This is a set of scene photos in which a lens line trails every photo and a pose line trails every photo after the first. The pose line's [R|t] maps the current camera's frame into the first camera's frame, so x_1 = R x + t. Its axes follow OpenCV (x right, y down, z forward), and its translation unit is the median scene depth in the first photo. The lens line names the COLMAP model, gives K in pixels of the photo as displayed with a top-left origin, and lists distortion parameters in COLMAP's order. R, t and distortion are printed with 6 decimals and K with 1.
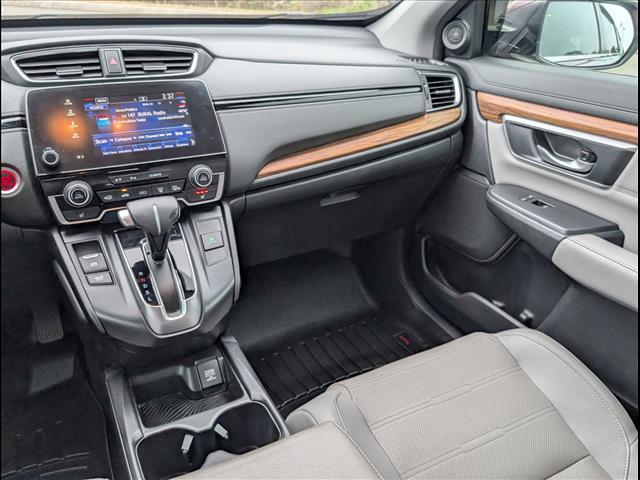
lens RADIAL K [[543.3, 0, 320.0], [0, 543.3, 240.0], [0, 0, 1]] dist [-0.010988, 0.006655]
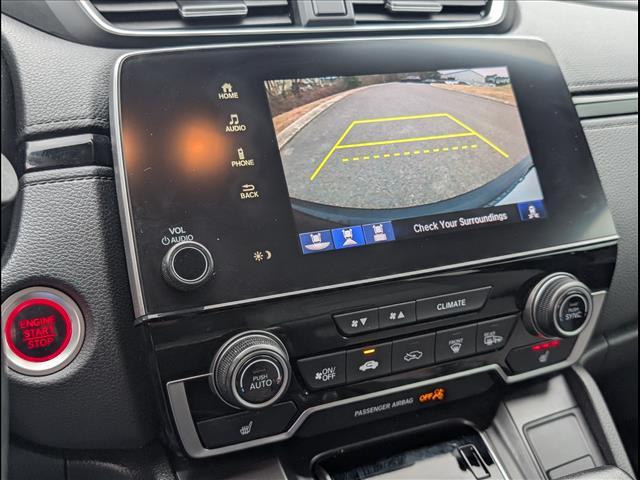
lens RADIAL K [[821.3, 0, 320.0], [0, 821.3, 240.0], [0, 0, 1]] dist [-0.018204, -0.017356]
pose [[0.998324, 0.018876, -0.054713, -0.359453], [-0.023679, 0.995794, -0.088506, -0.113239], [0.052813, 0.089653, 0.994572, 0.480694]]
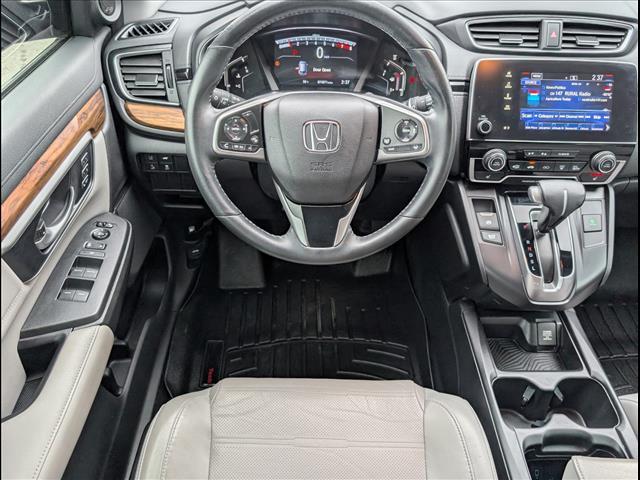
lens RADIAL K [[543.3, 0, 320.0], [0, 543.3, 240.0], [0, 0, 1]] dist [-0.010988, 0.006655]
pose [[0.891360, 0.292050, -0.346676, -0.312634], [-0.209653, 0.943686, 0.255936, -0.133188], [0.401899, -0.155449, 0.902393, -0.175537]]
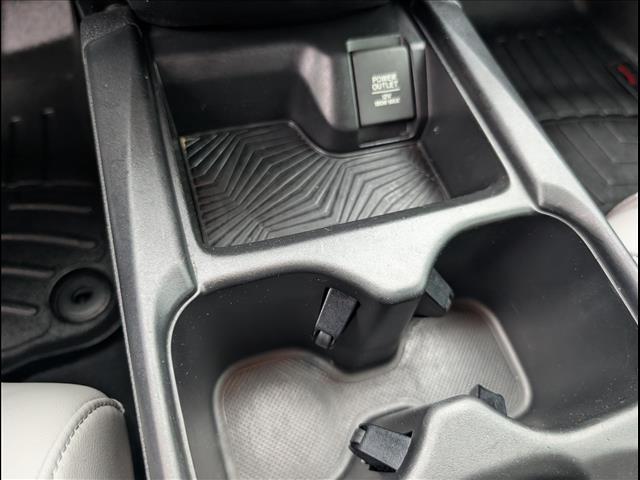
lens RADIAL K [[543.3, 0, 320.0], [0, 543.3, 240.0], [0, 0, 1]] dist [-0.010988, 0.006655]
pose [[0.980072, 0.198631, -0.001907, -0.241295], [-0.169299, 0.840288, 0.515029, 0.171263], [0.103903, -0.504443, 0.857171, 0.704467]]
